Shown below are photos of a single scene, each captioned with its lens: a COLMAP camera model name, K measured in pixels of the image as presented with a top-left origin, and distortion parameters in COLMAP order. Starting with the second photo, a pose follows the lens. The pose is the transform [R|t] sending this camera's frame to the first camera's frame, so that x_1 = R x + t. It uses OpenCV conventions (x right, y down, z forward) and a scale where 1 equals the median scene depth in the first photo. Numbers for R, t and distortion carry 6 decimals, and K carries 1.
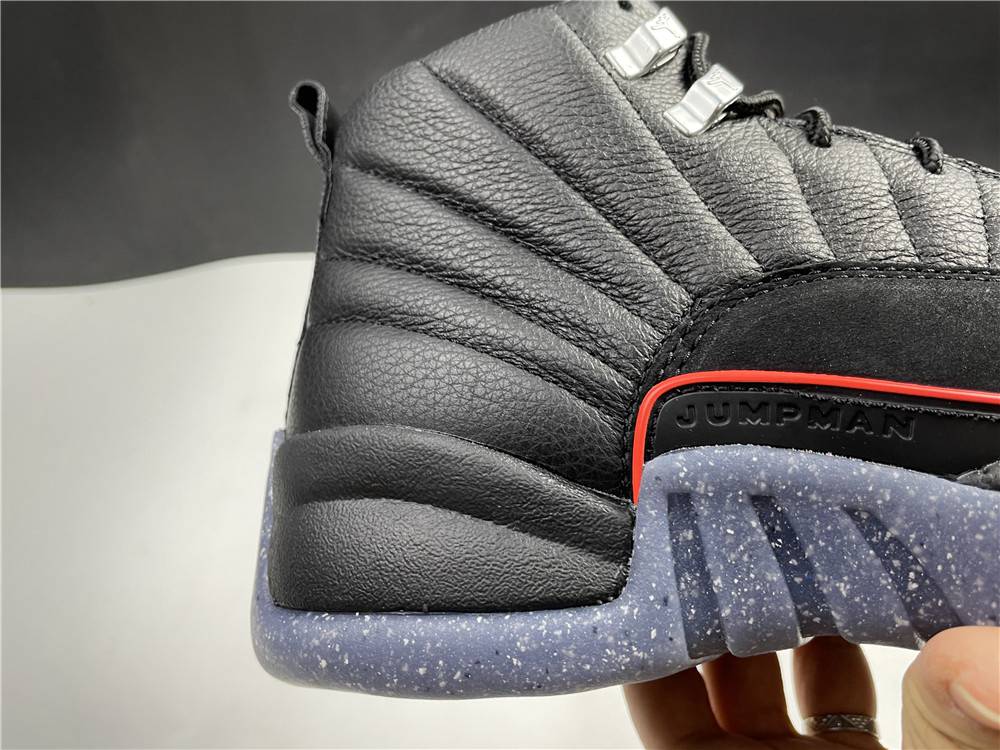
lens RADIAL K [[803.2, 0, 500.0], [0, 803.2, 375.0], [0, 0, 1]] dist [0.034512, -0.081583]
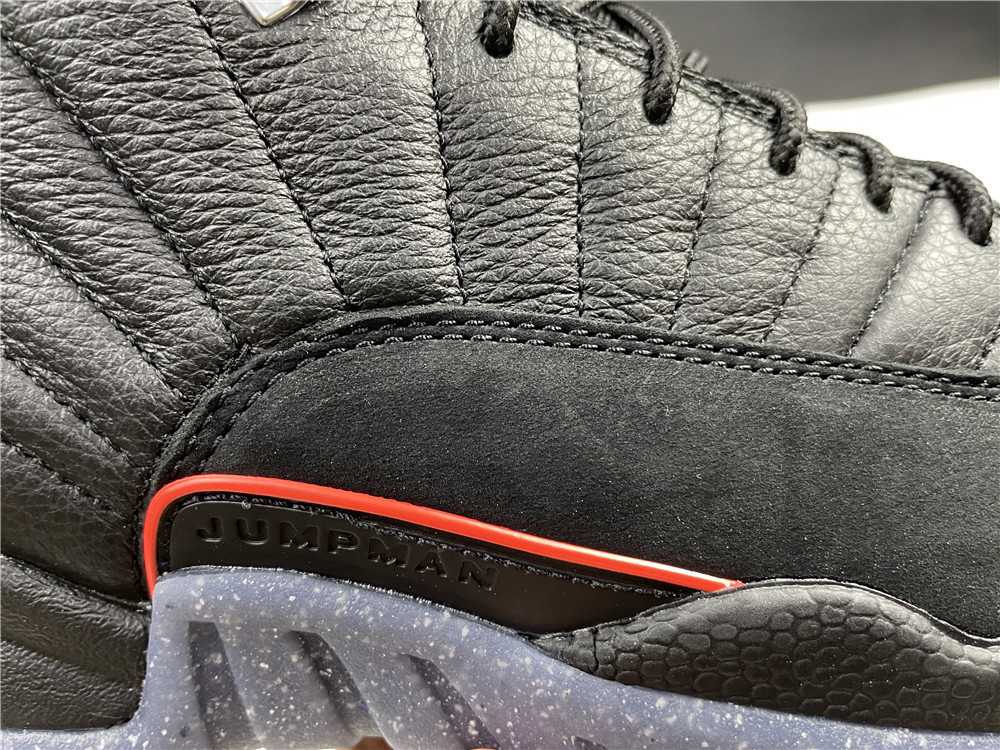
lens RADIAL K [[803.2, 0, 500.0], [0, 803.2, 375.0], [0, 0, 1]] dist [0.034512, -0.081583]
pose [[0.986263, 0.015345, 0.164468, 0.378200], [-0.093062, 0.874236, 0.476499, -0.446857], [-0.136472, -0.485259, 0.863654, 0.428418]]
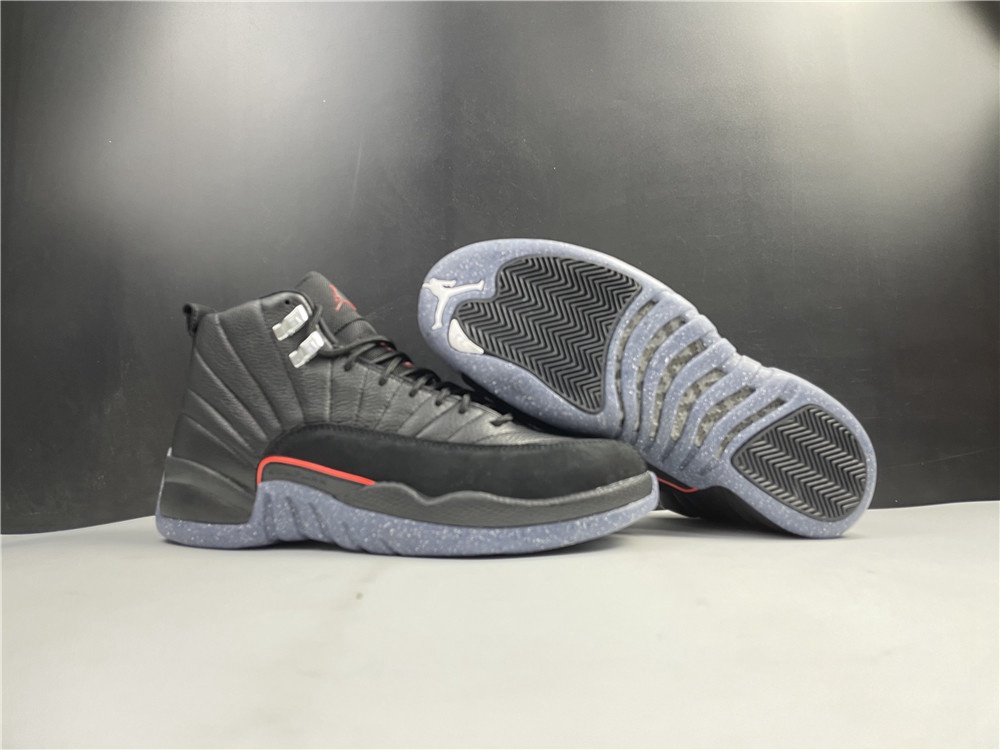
lens RADIAL K [[803.2, 0, 500.0], [0, 803.2, 375.0], [0, 0, 1]] dist [0.034512, -0.081583]
pose [[0.994445, 0.064999, -0.082789, 1.439392], [-0.048846, 0.981707, 0.184025, -1.001453], [0.093236, -0.178959, 0.979429, -2.097619]]
